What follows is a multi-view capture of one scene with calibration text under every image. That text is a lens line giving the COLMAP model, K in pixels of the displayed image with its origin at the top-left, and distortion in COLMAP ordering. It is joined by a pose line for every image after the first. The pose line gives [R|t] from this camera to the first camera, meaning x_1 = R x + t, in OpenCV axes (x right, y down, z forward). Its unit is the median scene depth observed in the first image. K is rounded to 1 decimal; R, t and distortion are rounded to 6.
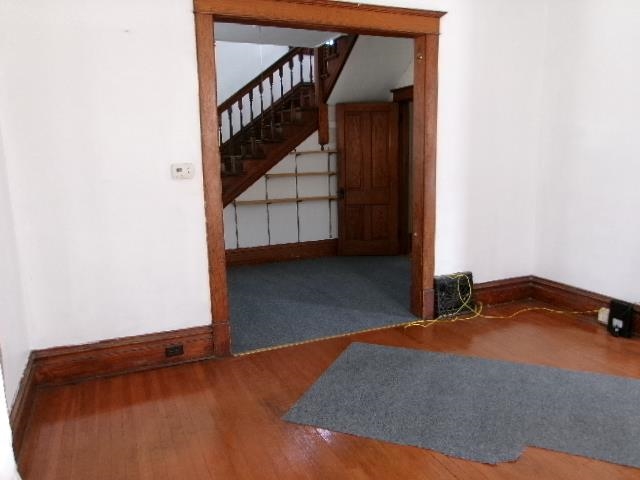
lens RADIAL K [[518.9, 0, 320.0], [0, 518.9, 240.0], [0, 0, 1]] dist [0.007277, 0.001264]
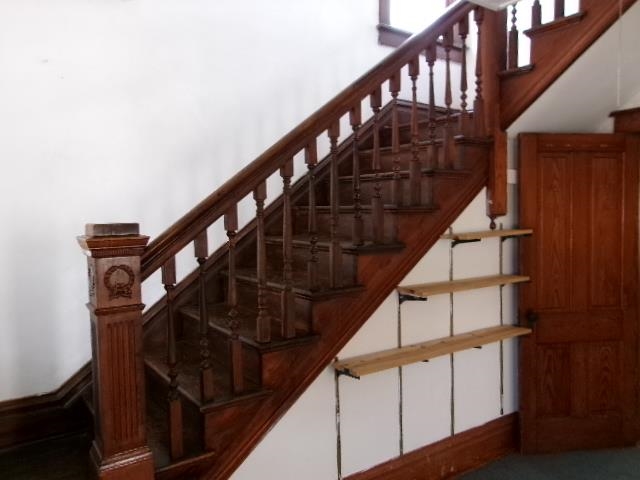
lens RADIAL K [[489.6, 0, 320.0], [0, 489.6, 240.0], [0, 0, 1]] dist [0.030423, 0.000667]
pose [[0.998941, -0.017415, -0.042590, -0.133955], [0.009463, 0.983580, -0.180222, -0.085845], [0.045029, 0.179628, 0.982703, 0.557508]]
